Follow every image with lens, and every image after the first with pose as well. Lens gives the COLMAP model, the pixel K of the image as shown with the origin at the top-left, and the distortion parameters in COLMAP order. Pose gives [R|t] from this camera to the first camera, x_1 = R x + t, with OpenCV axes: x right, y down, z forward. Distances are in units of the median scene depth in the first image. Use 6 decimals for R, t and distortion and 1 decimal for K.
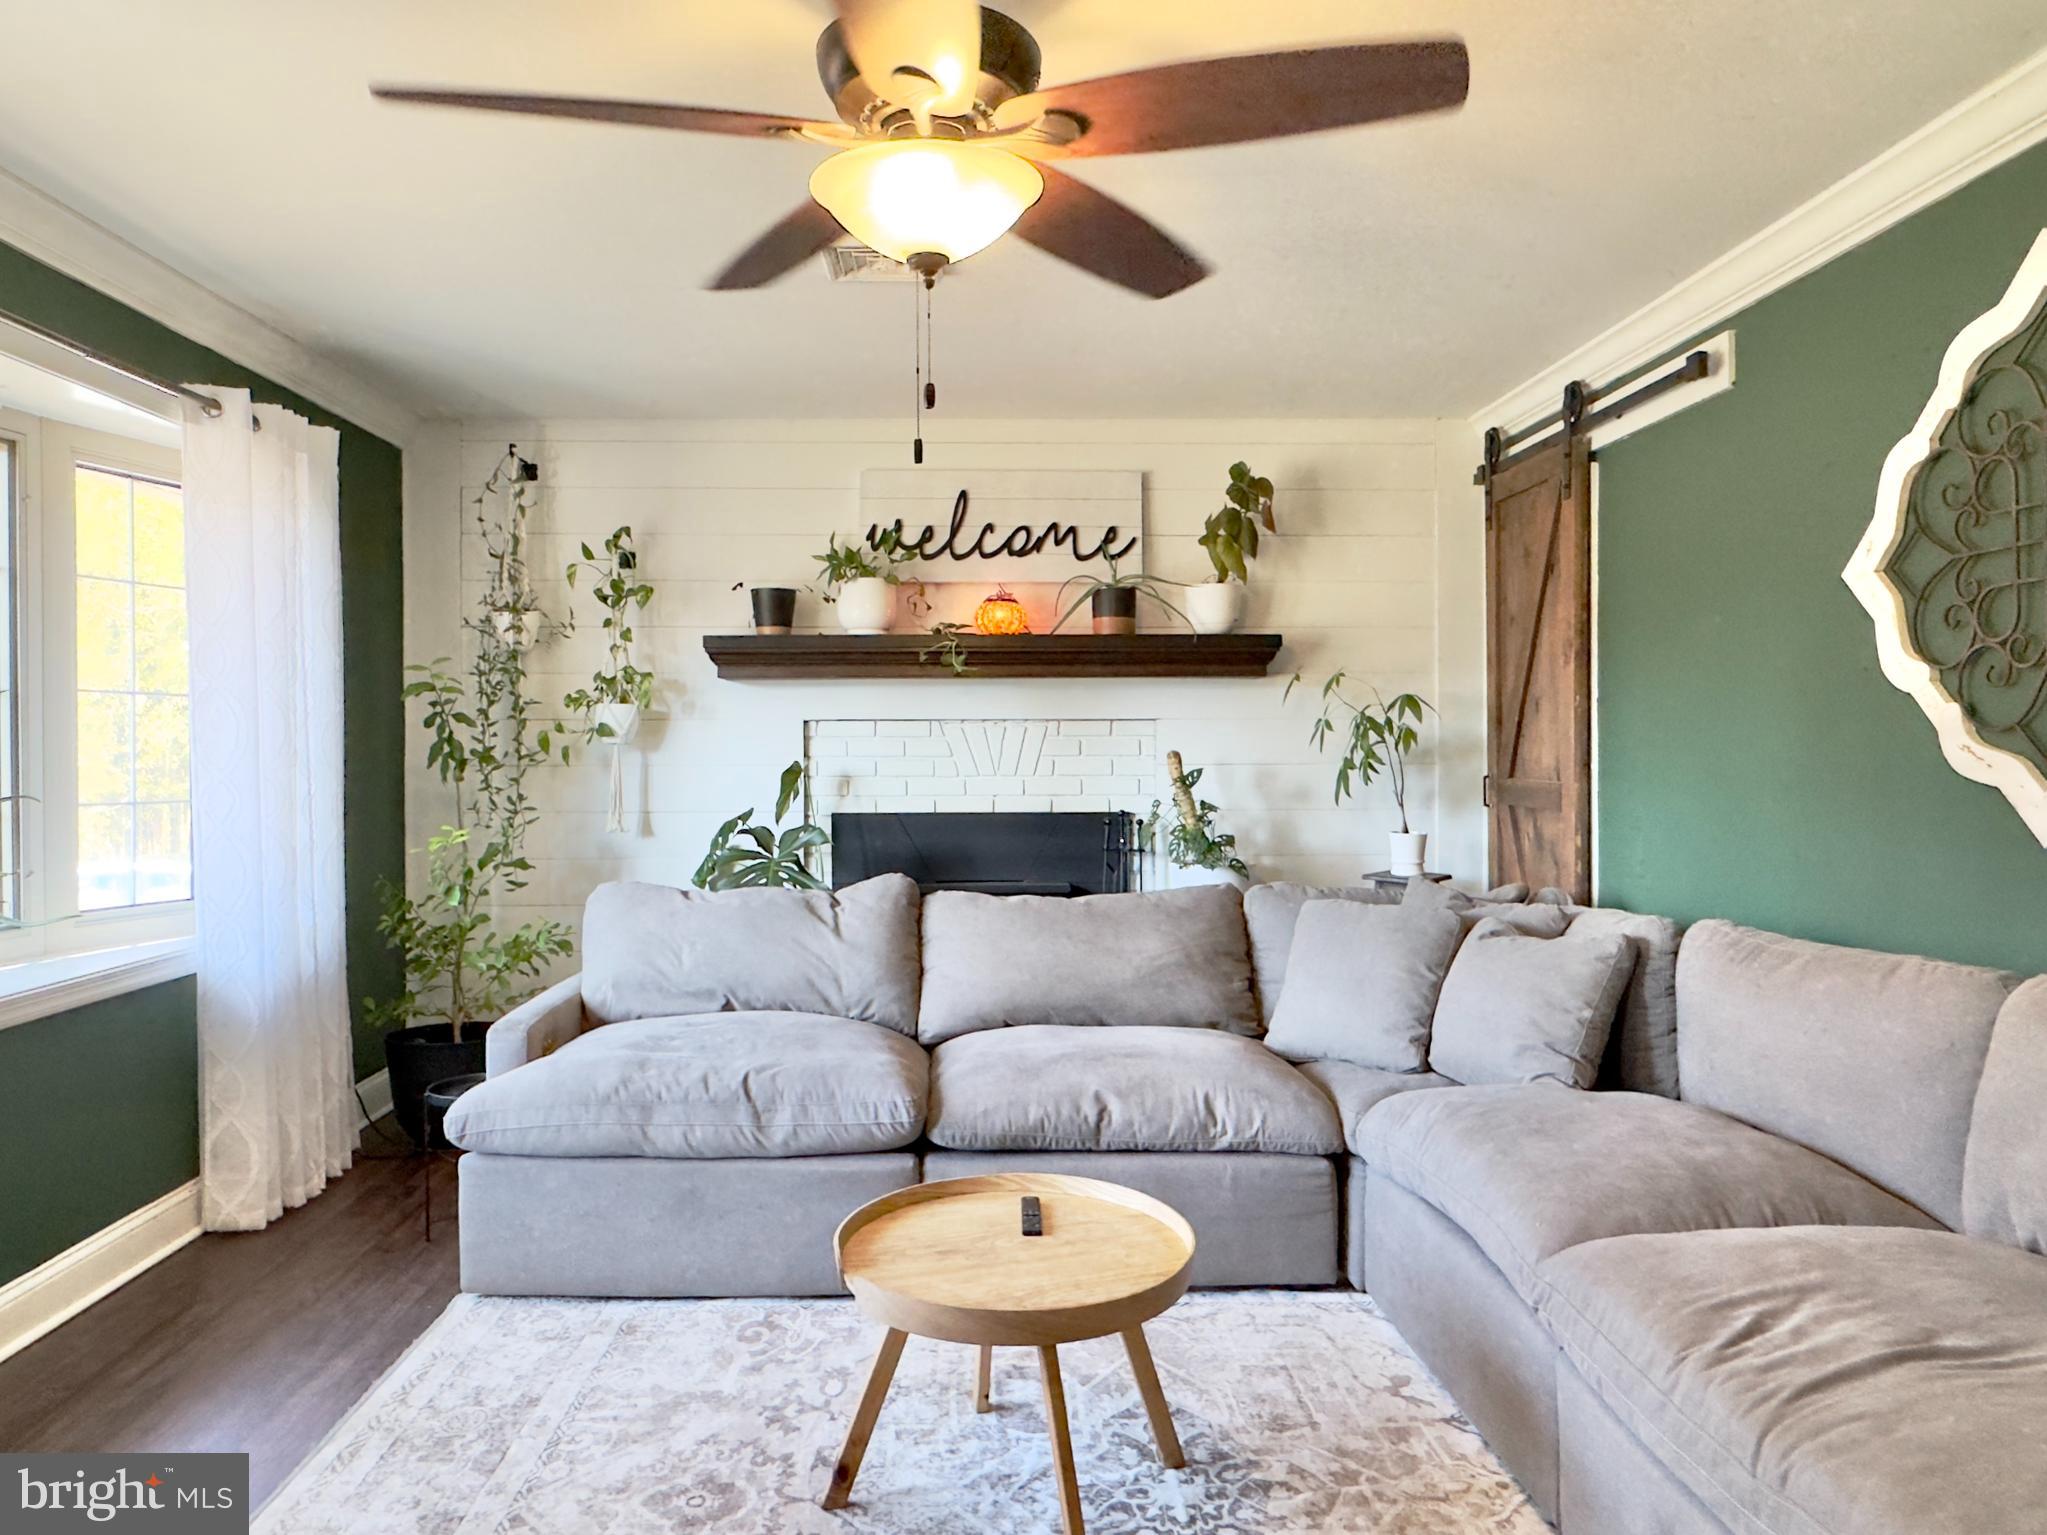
lens RADIAL K [[1341.7, 0, 1020.0], [0, 1341.7, 755.7], [0, 0, 1]] dist [-0.004934, 0.002042]
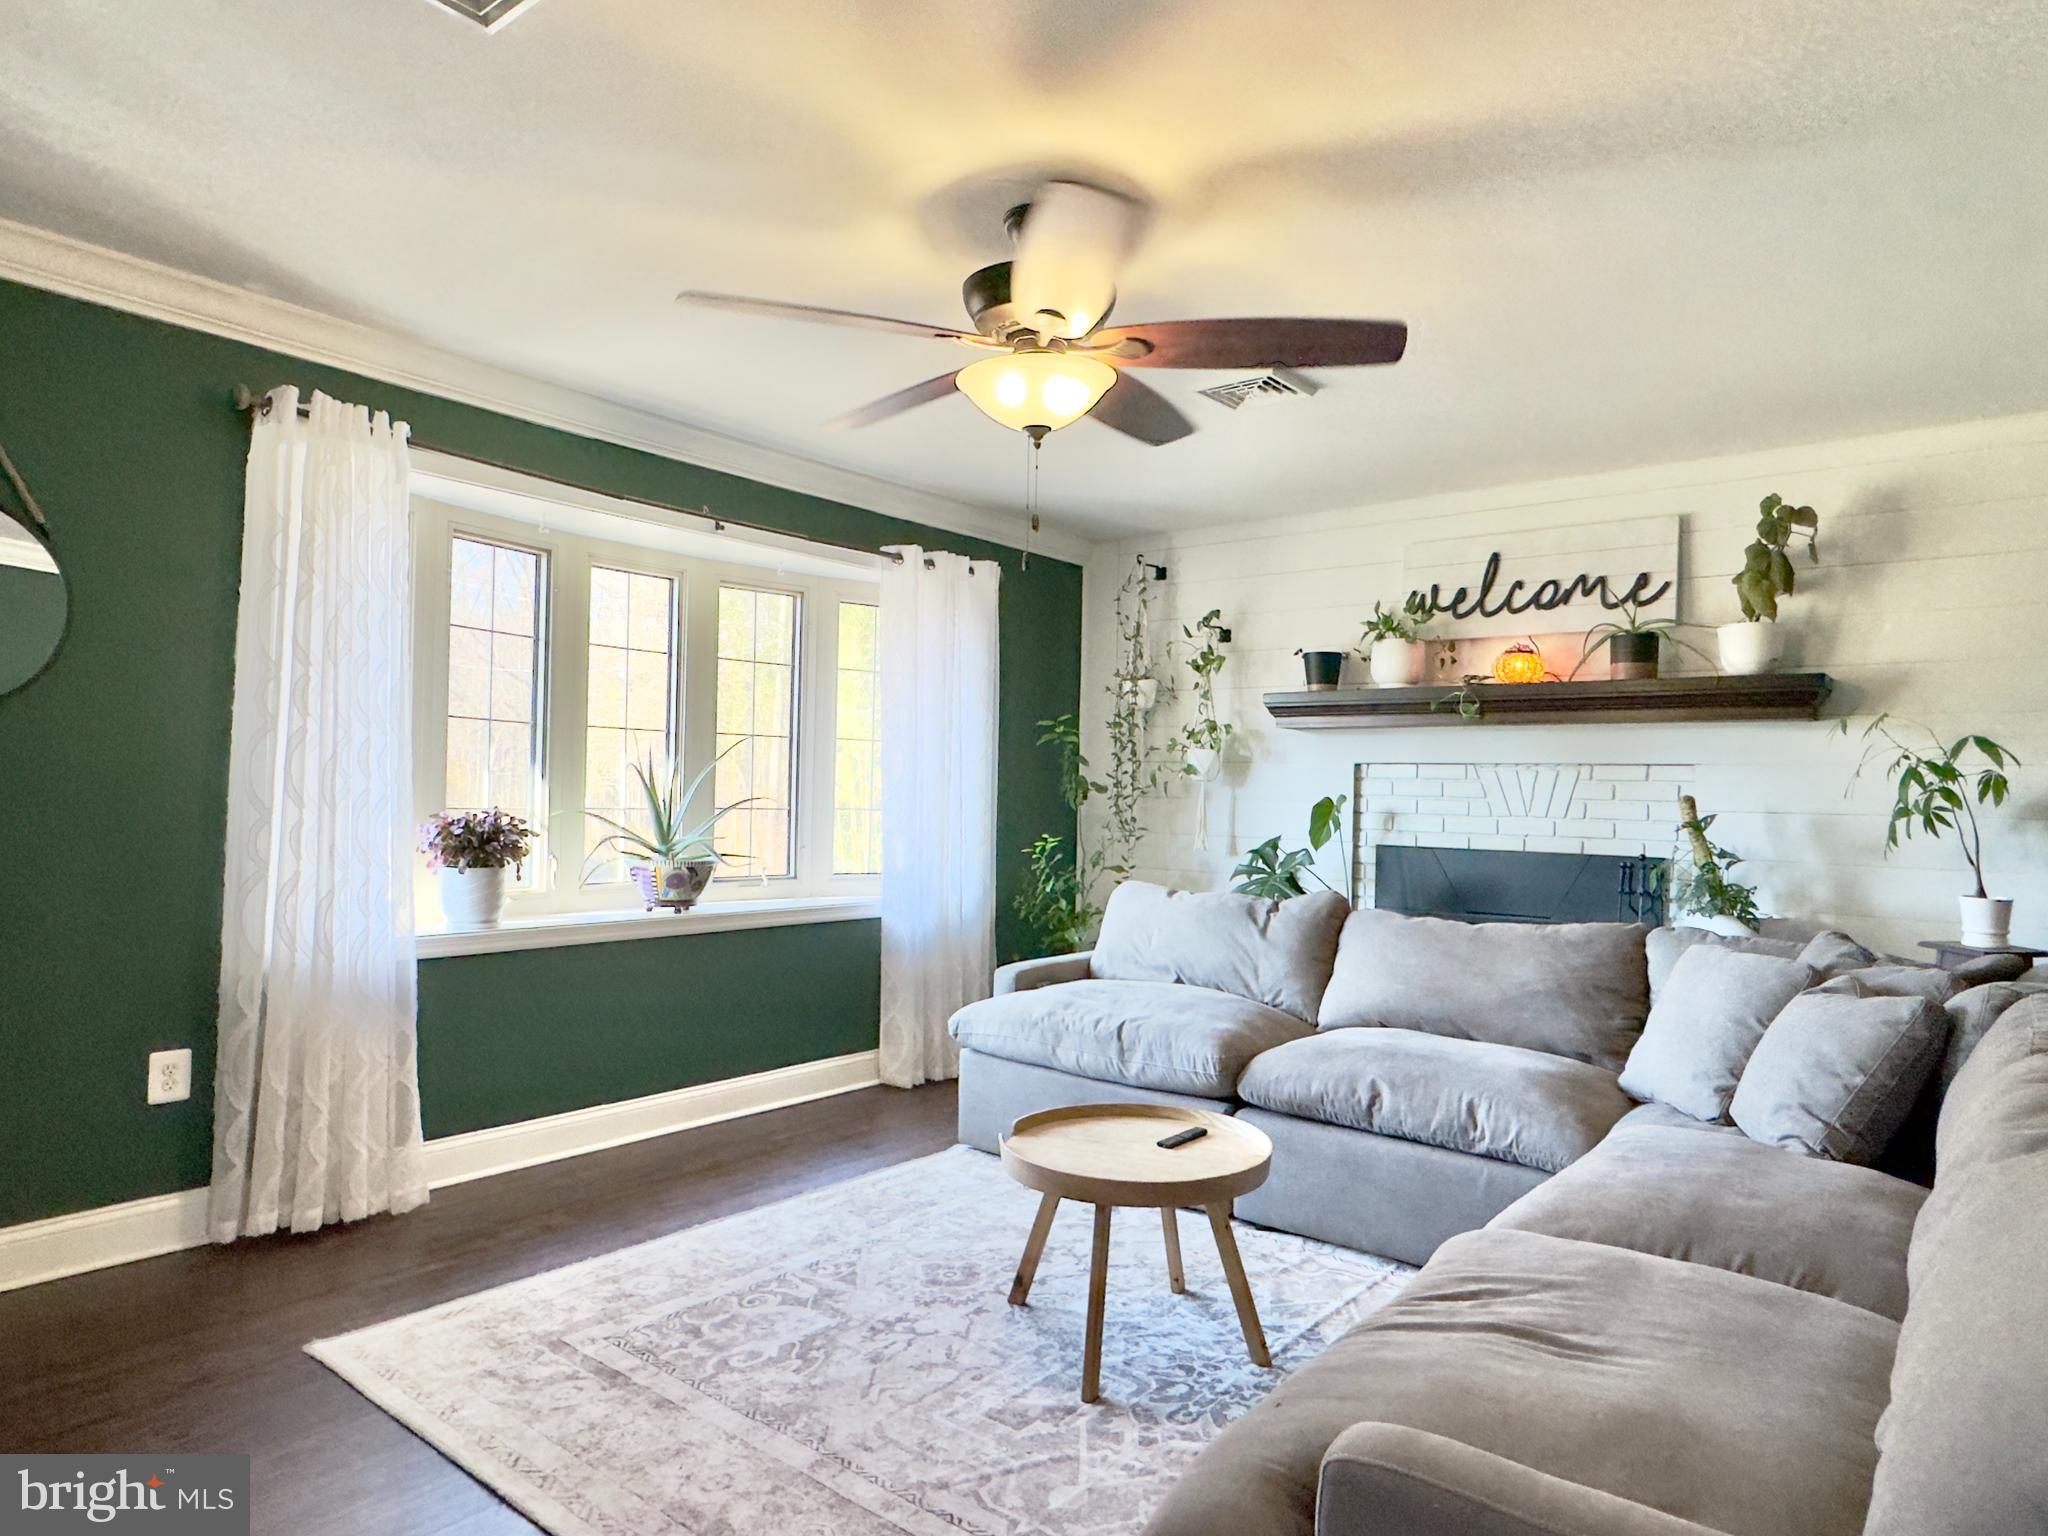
lens RADIAL K [[1240.7, 0, 1023.5], [0, 1240.7, 775.7], [0, 0, 1]] dist [0.000724, 0.001644]
pose [[0.760710, 0.011747, -0.648986, 0.351083], [-0.029653, 0.999421, -0.016667, 0.011626], [0.648414, 0.031923, 0.760618, -0.006457]]
